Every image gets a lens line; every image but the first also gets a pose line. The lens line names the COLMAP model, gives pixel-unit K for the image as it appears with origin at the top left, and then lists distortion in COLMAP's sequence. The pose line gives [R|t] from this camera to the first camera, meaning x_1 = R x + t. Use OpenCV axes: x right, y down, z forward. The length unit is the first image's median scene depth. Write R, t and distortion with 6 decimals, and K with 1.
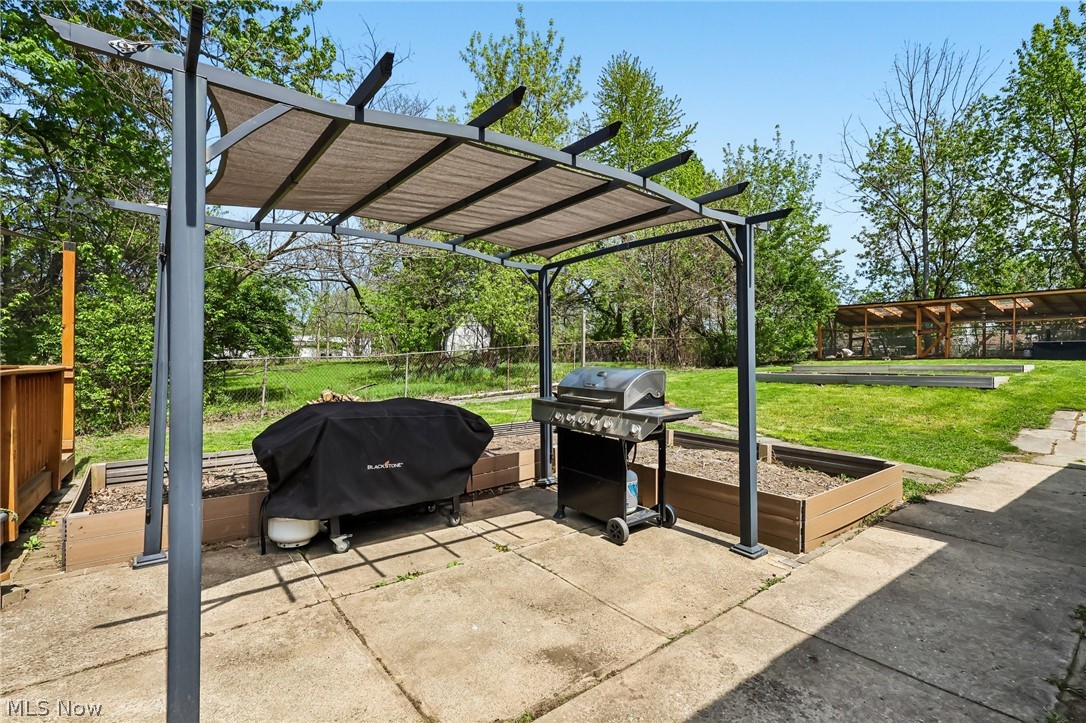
lens RADIAL K [[510.1, 0, 538.7], [0, 510.1, 364.0], [0, 0, 1]] dist [-0.013768, 0.004238]
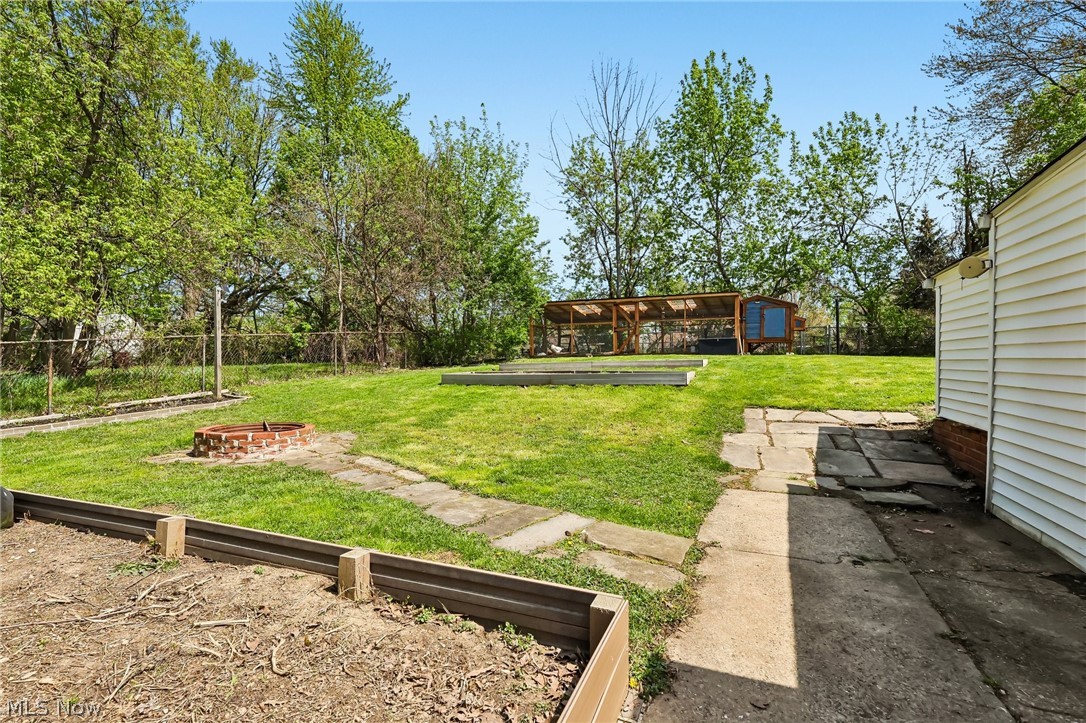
lens RADIAL K [[510.1, 0, 545.2], [0, 510.1, 360.1], [0, 0, 1]] dist [-0.013768, 0.004238]
pose [[0.870227, -0.014112, 0.492450, 0.102036], [0.017474, 0.999845, -0.002226, -0.000079], [-0.492342, 0.010542, 0.870338, 0.149270]]
